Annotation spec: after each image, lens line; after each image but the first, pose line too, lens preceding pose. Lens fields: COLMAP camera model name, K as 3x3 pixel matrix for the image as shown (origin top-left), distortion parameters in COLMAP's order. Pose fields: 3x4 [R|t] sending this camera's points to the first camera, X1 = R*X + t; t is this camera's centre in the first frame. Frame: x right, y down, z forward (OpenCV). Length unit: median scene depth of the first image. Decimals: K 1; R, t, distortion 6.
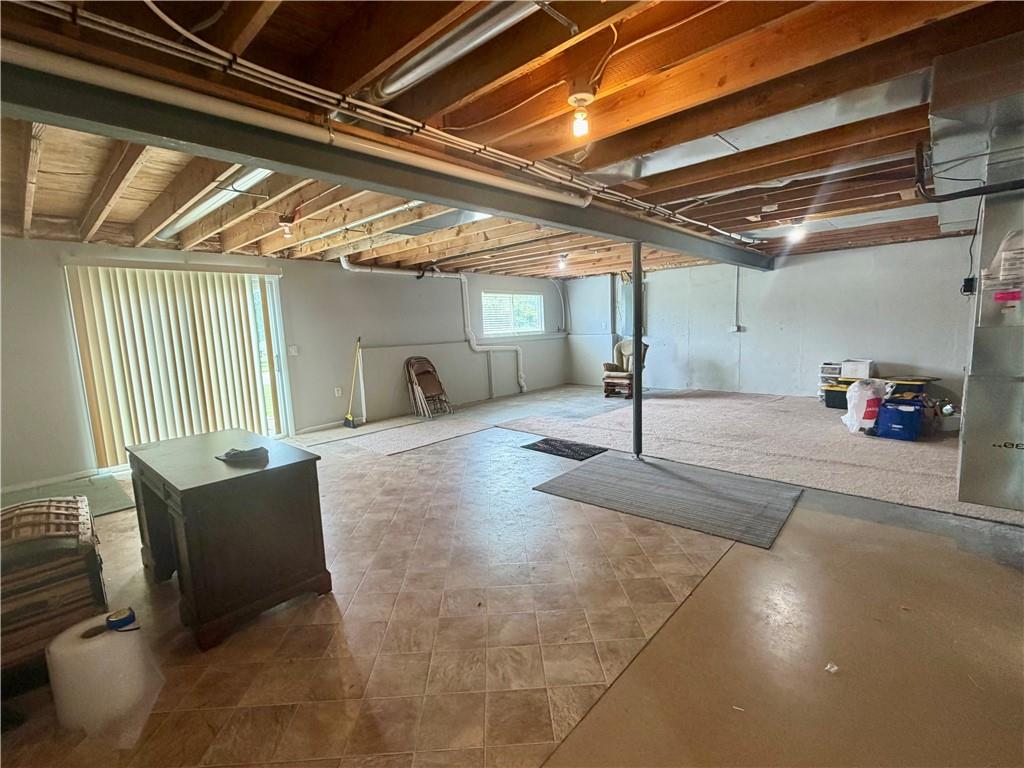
lens RADIAL K [[458.9, 0, 512.7], [0, 458.9, 383.6], [0, 0, 1]] dist [0.001837, -0.000828]
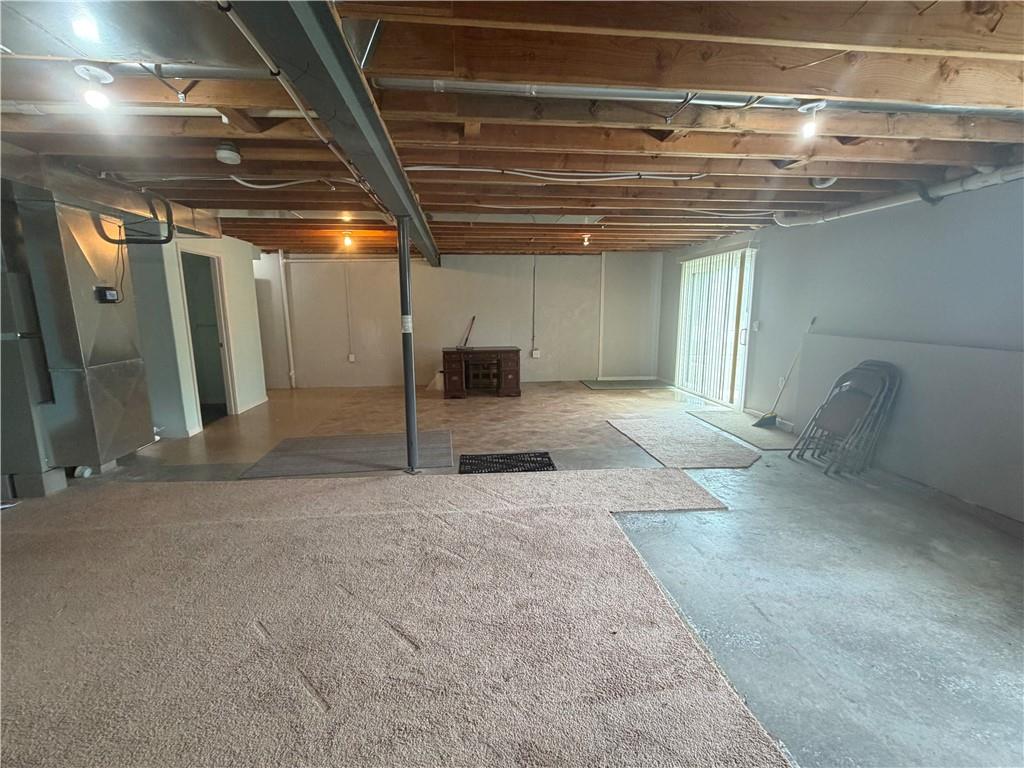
lens RADIAL K [[458.9, 0, 512.4], [0, 458.9, 386.7], [0, 0, 1]] dist [0.001837, -0.000828]
pose [[-0.668000, 0.167474, -0.725072, 0.669906], [-0.067460, 0.956707, 0.283127, -0.220477], [0.741097, 0.238042, -0.627782, 1.472812]]
